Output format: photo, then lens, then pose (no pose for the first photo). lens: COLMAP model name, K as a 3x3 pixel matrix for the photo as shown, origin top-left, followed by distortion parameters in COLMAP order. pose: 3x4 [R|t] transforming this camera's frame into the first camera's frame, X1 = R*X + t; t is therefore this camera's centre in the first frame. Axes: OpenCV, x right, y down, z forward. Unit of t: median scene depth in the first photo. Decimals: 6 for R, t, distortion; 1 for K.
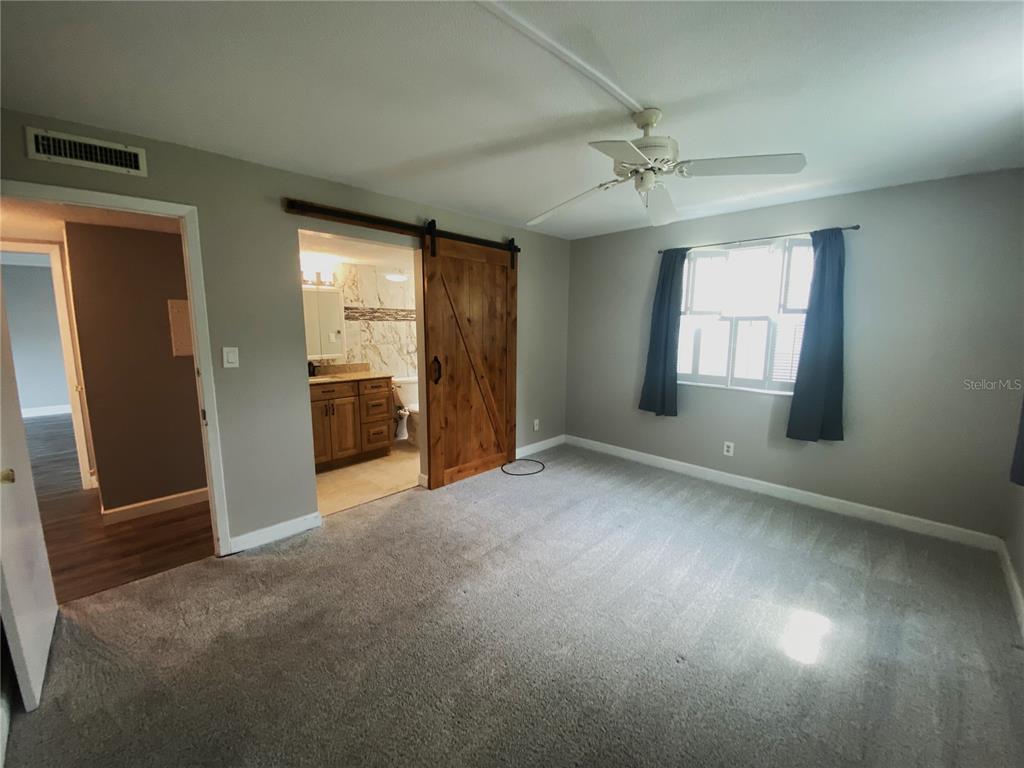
lens RADIAL K [[413.1, 0, 512.0], [0, 413.1, 384.0], [0, 0, 1]] dist [-0.000225, -0.011330]
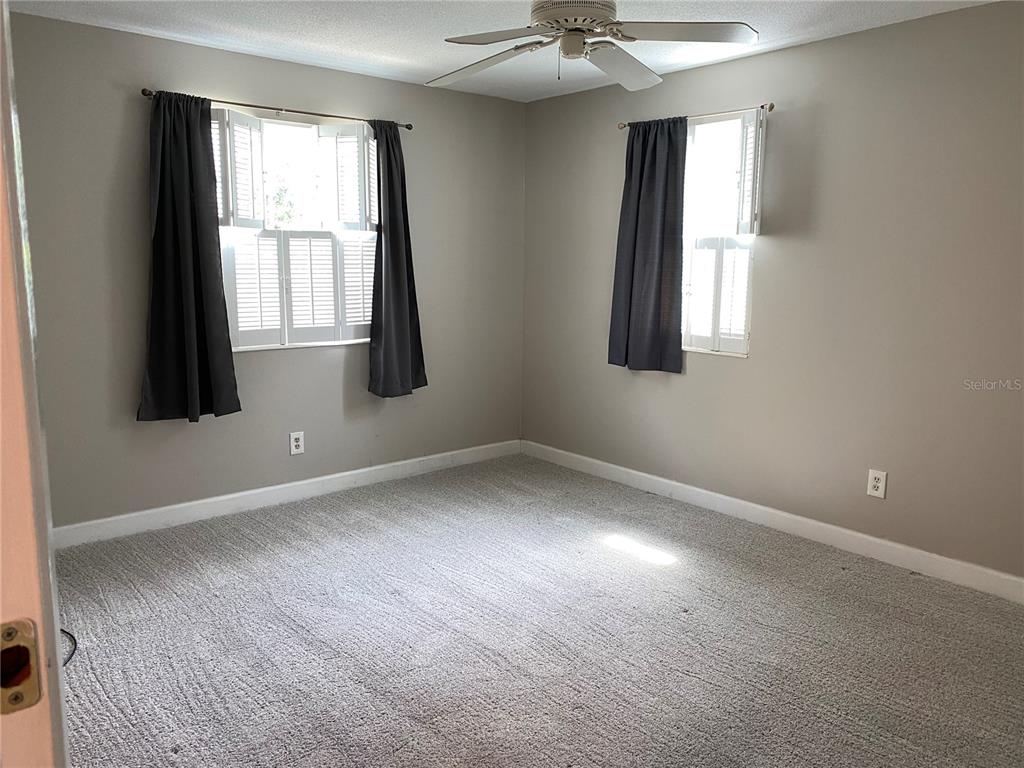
lens RADIAL K [[782.6, 0, 510.9], [0, 782.6, 362.5], [0, 0, 1]] dist [0.062533, 0.000087]
pose [[0.087594, -0.142826, 0.985864, -0.666501], [0.135965, 0.982120, 0.130203, -0.081232], [-0.986834, 0.122638, 0.105447, 0.592821]]
